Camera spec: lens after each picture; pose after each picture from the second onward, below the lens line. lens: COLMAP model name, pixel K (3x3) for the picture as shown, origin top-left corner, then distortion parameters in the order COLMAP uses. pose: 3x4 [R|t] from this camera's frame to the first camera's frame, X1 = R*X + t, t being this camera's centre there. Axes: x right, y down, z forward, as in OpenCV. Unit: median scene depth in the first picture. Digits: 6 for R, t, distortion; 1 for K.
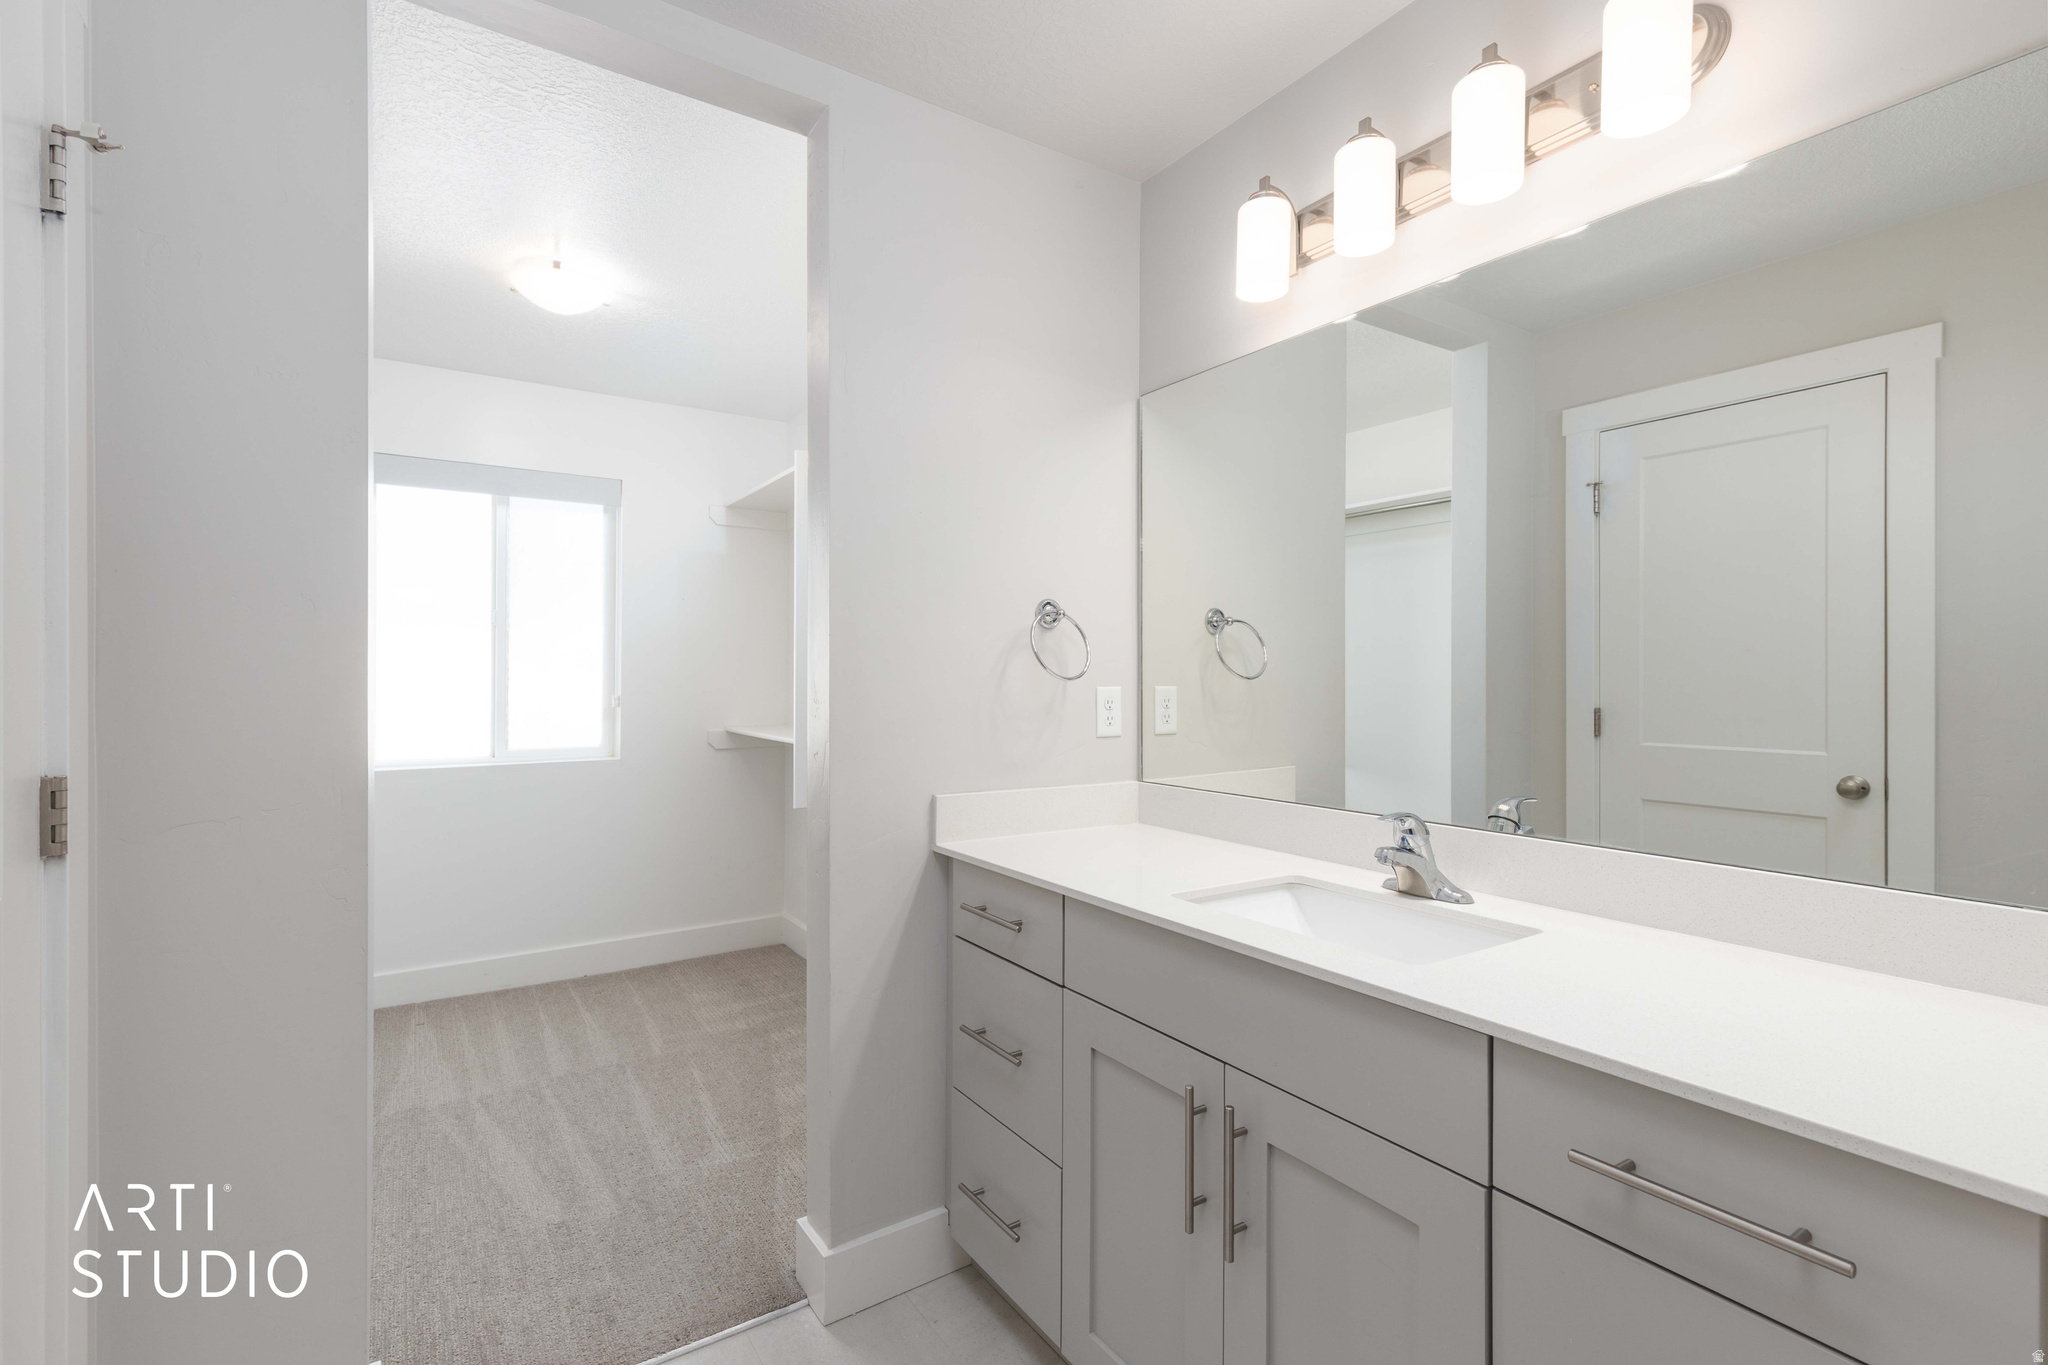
lens RADIAL K [[931.7, 0, 1019.5], [0, 931.7, 673.4], [0, 0, 1]] dist [0.006047, -0.000186]
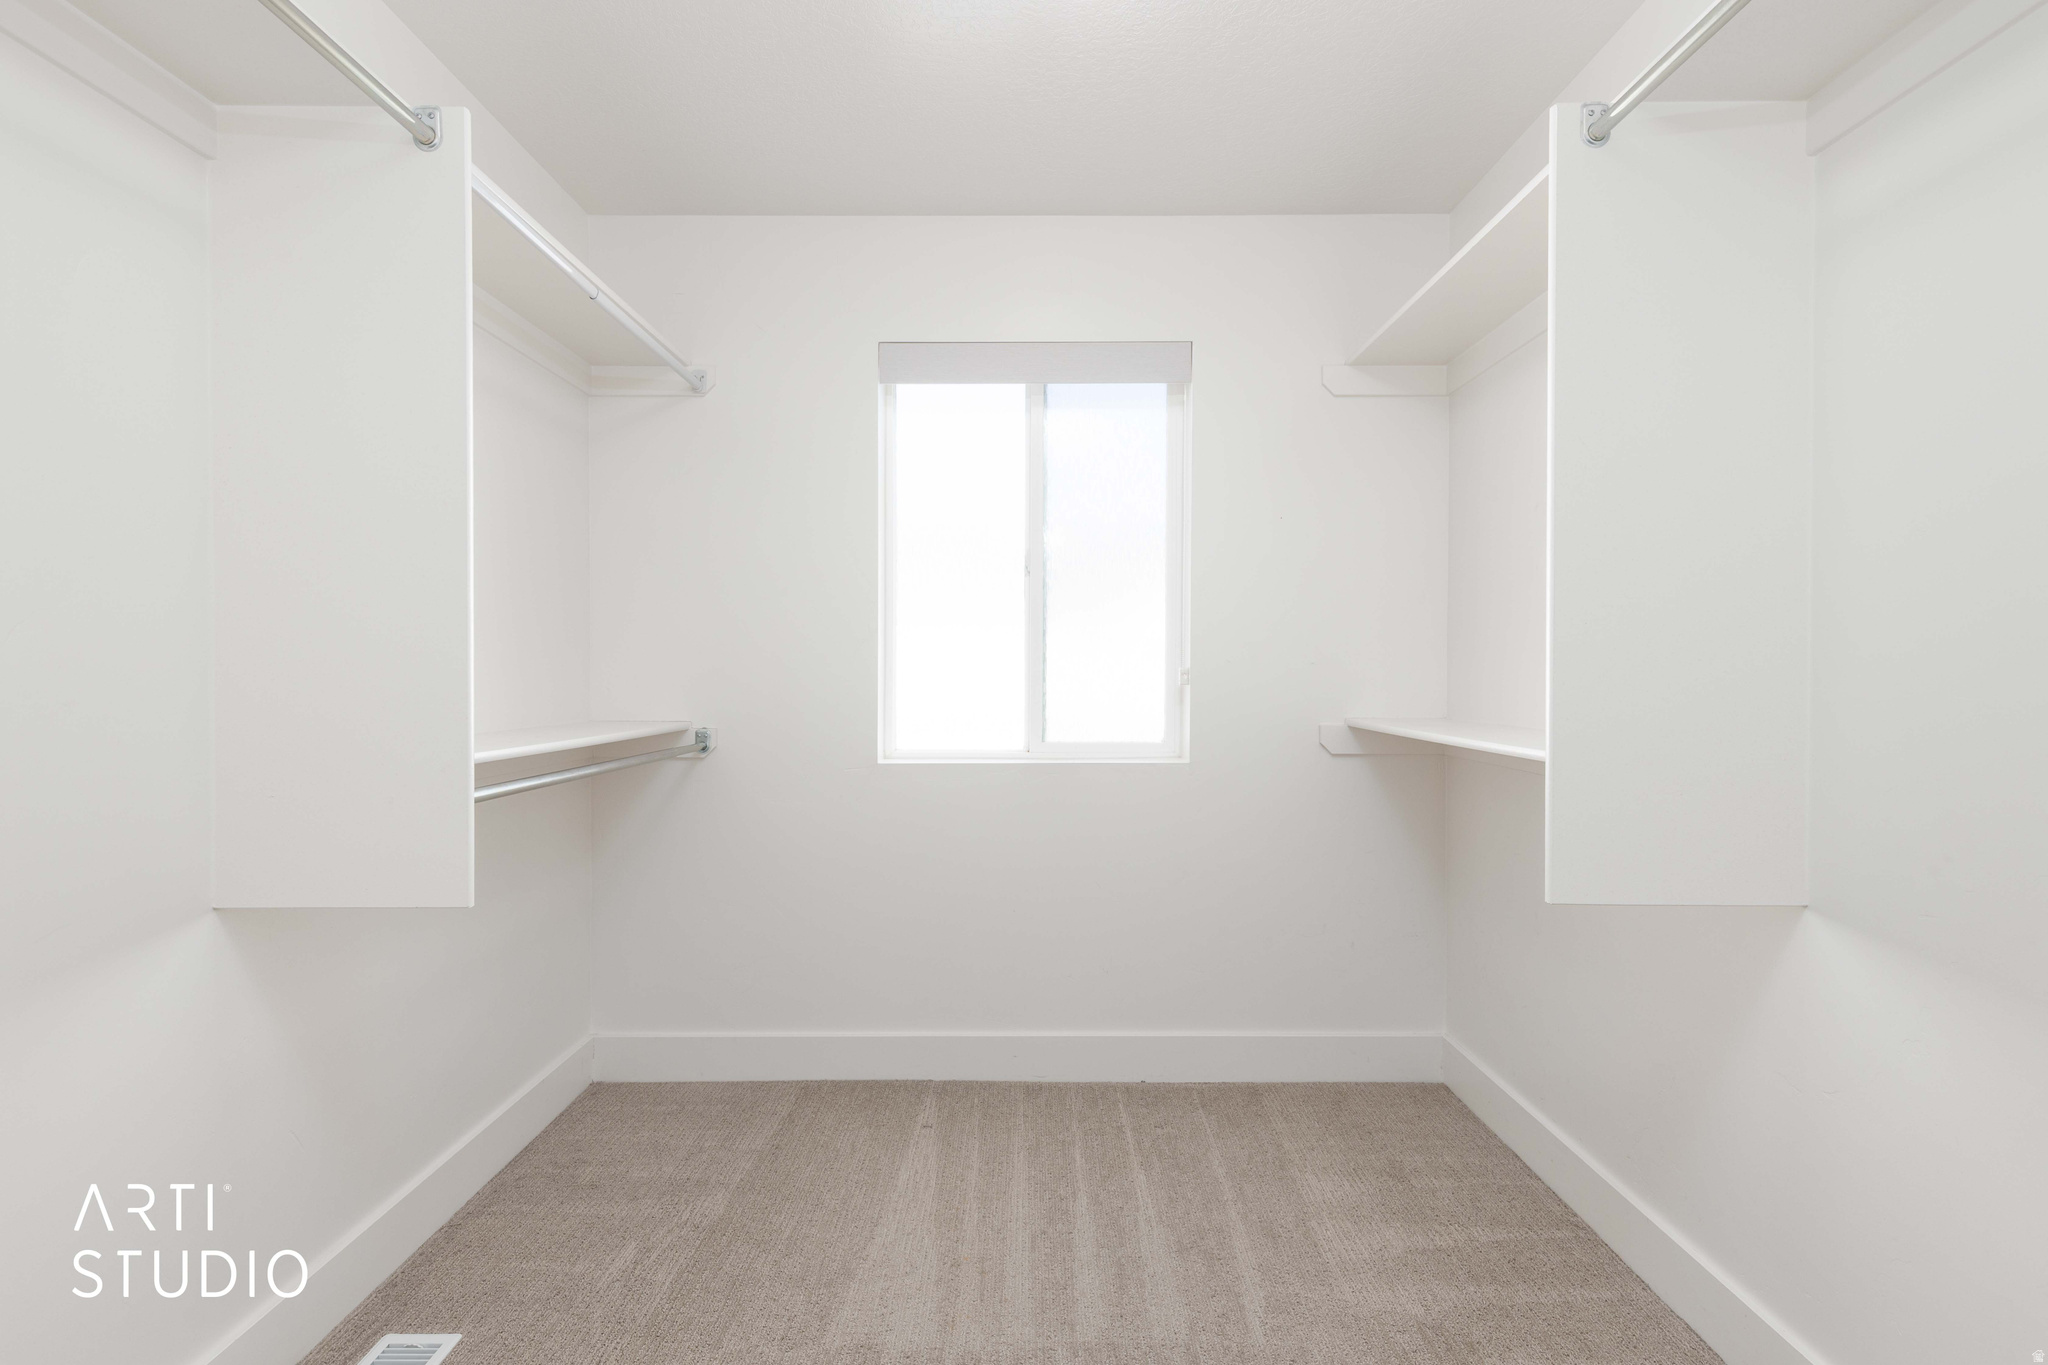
lens RADIAL K [[931.7, 0, 1019.5], [0, 931.7, 673.4], [0, 0, 1]] dist [0.006047, -0.000186]
pose [[0.833089, 0.001576, -0.553137, -0.184922], [0.002849, 0.999970, 0.007139, 0.026155], [0.553132, -0.007524, 0.833060, 0.434270]]
